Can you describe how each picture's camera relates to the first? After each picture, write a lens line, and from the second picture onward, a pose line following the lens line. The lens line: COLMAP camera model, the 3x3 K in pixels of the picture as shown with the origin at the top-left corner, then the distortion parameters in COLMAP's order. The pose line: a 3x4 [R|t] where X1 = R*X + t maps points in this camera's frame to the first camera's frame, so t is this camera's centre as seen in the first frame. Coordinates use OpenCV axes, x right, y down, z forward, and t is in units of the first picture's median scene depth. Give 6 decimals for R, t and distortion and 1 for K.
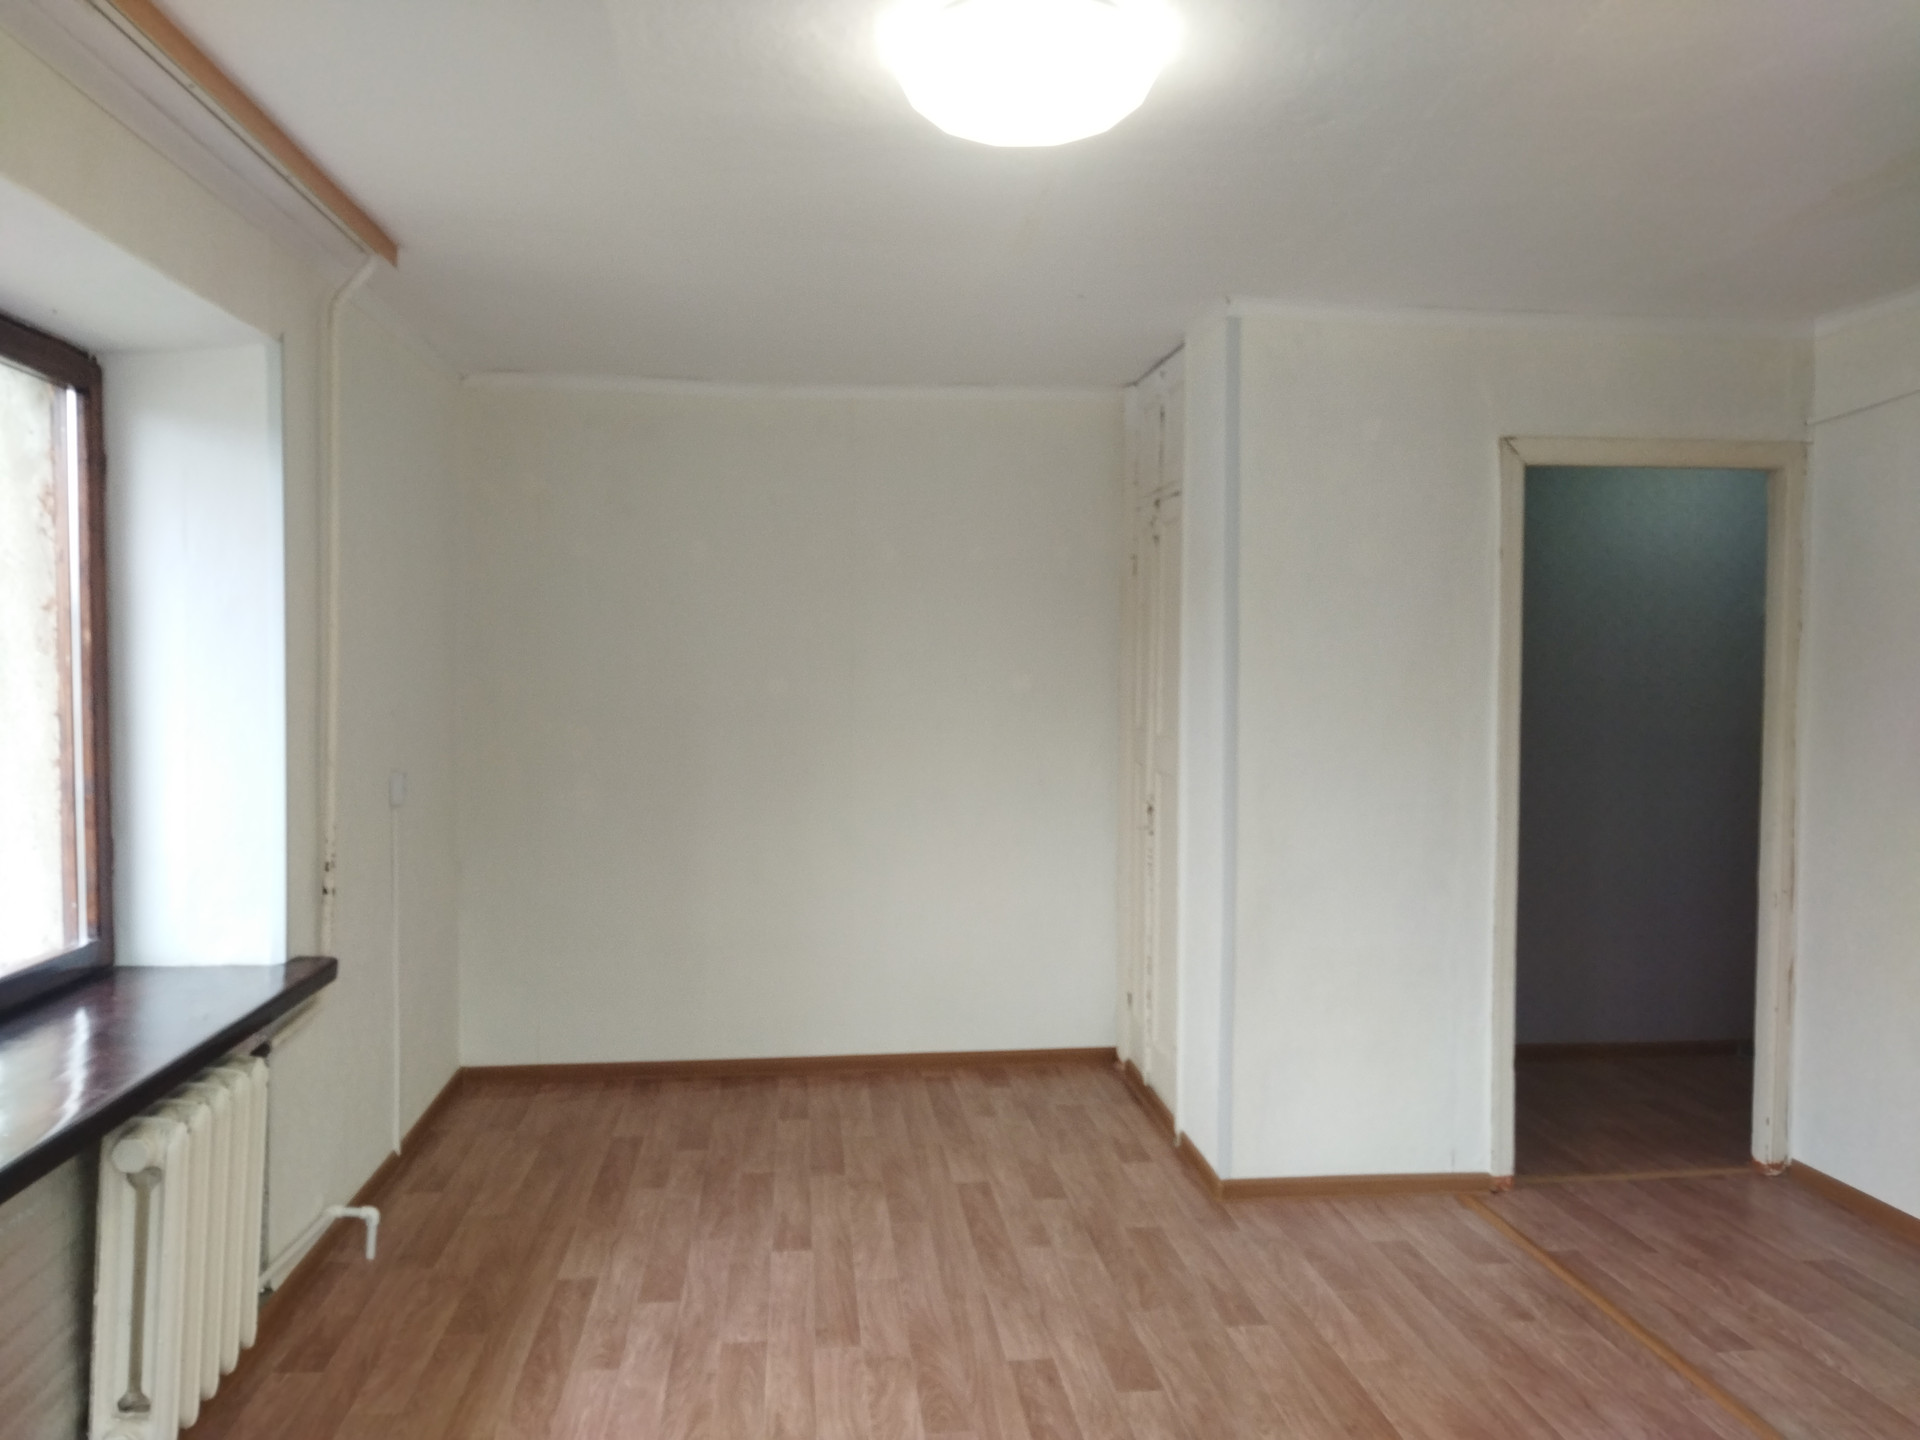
lens RADIAL K [[1444.6, 0, 952.4], [0, 1444.6, 724.8], [0, 0, 1]] dist [0.086969, -0.133181]
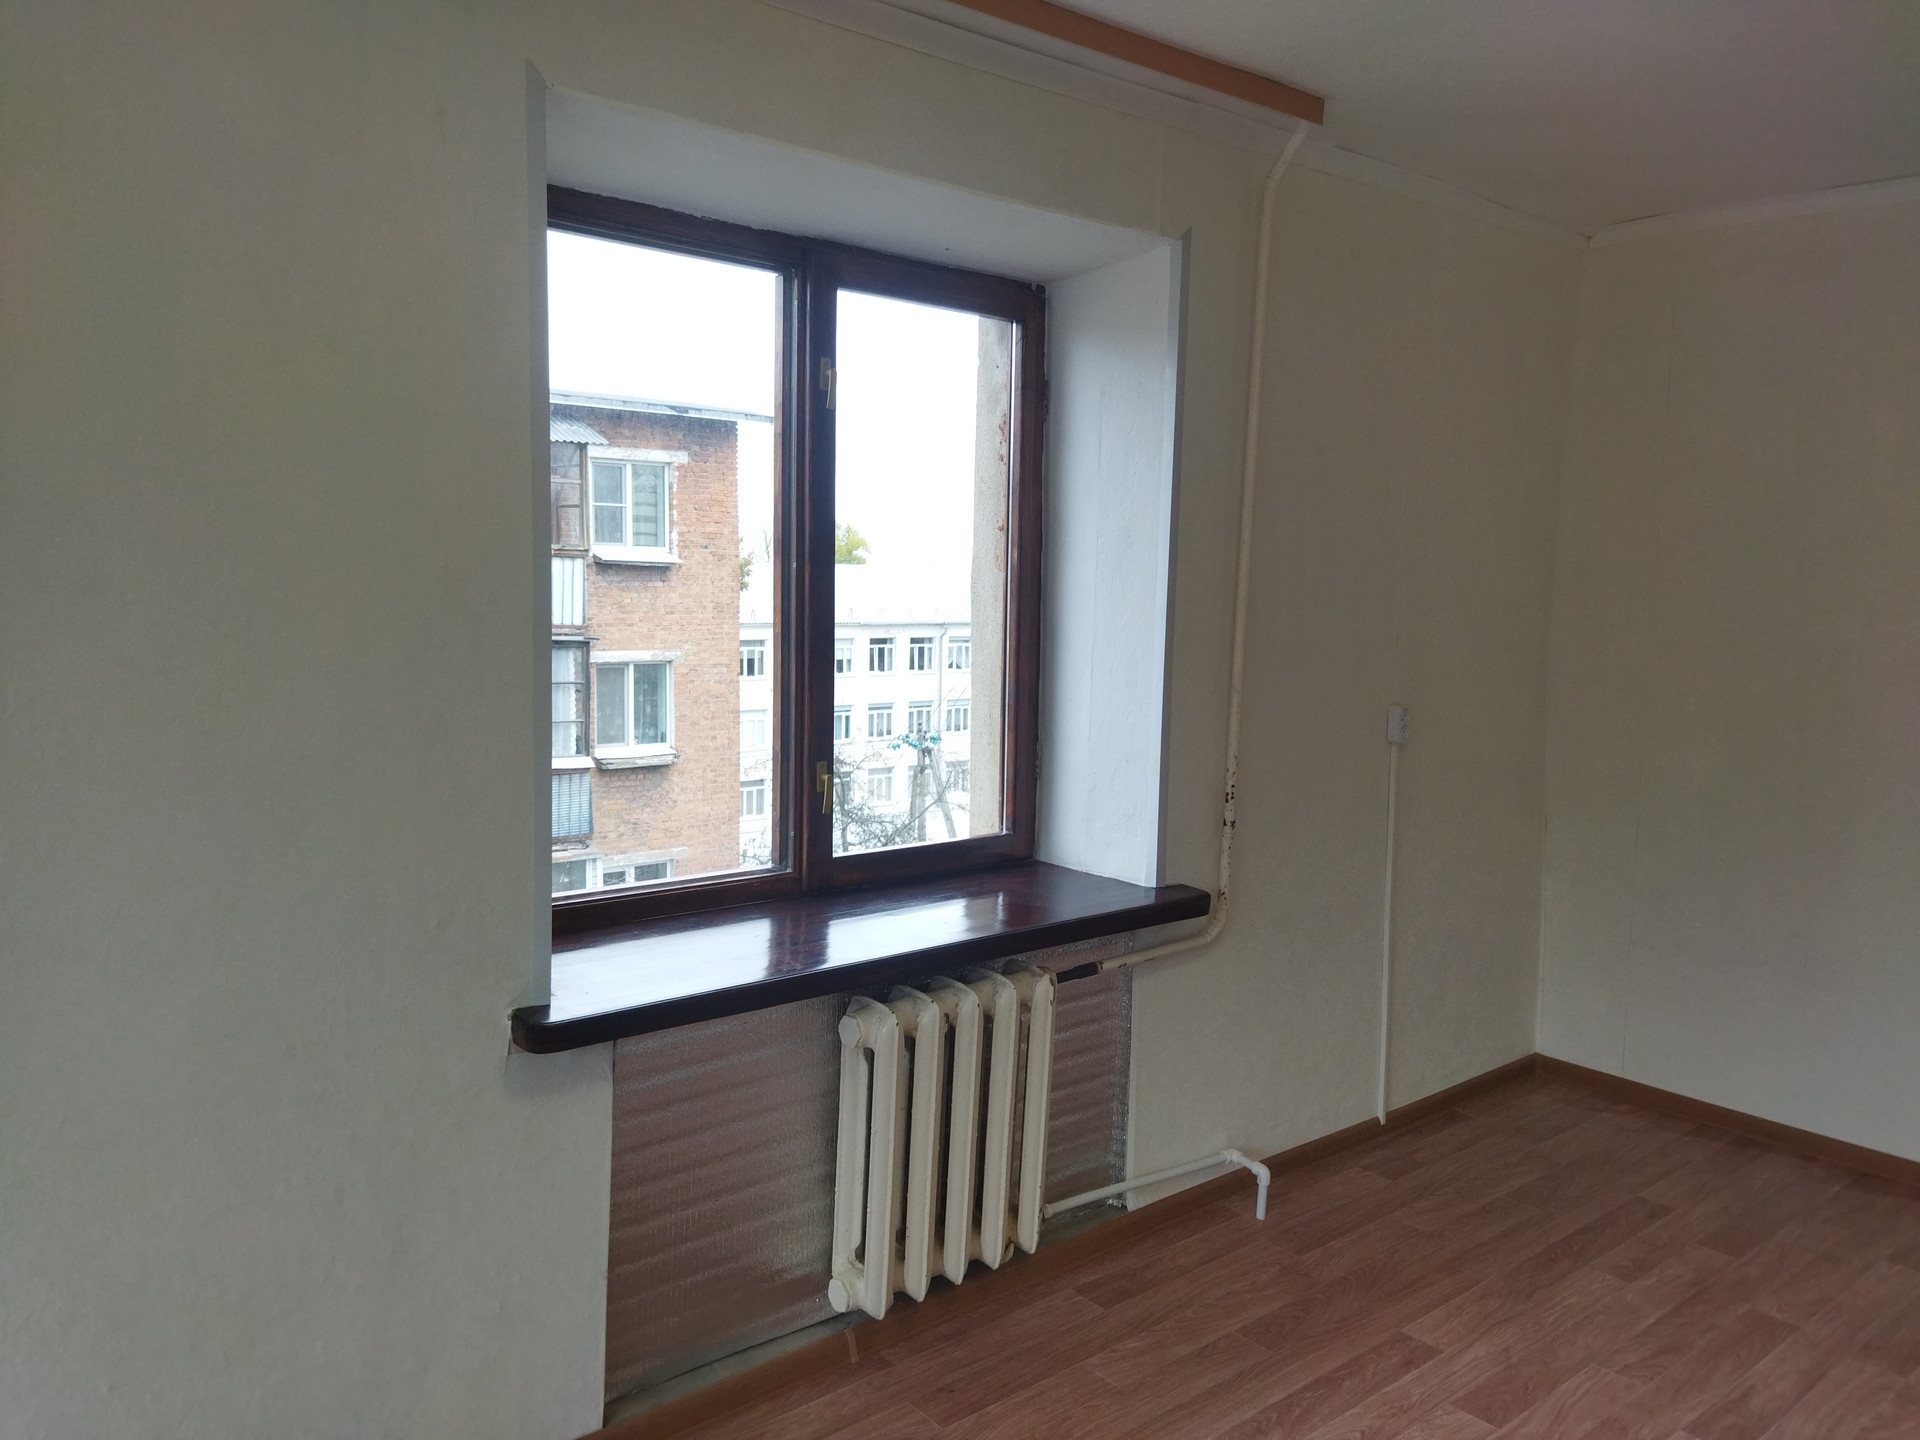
lens RADIAL K [[1444.6, 0, 970.6], [0, 1444.6, 707.6], [0, 0, 1]] dist [0.086969, -0.133181]
pose [[0.543987, 0.089993, -0.834254, 0.255782], [-0.052447, 0.995935, 0.073235, -0.020445], [0.837453, 0.003915, 0.546496, 0.338410]]
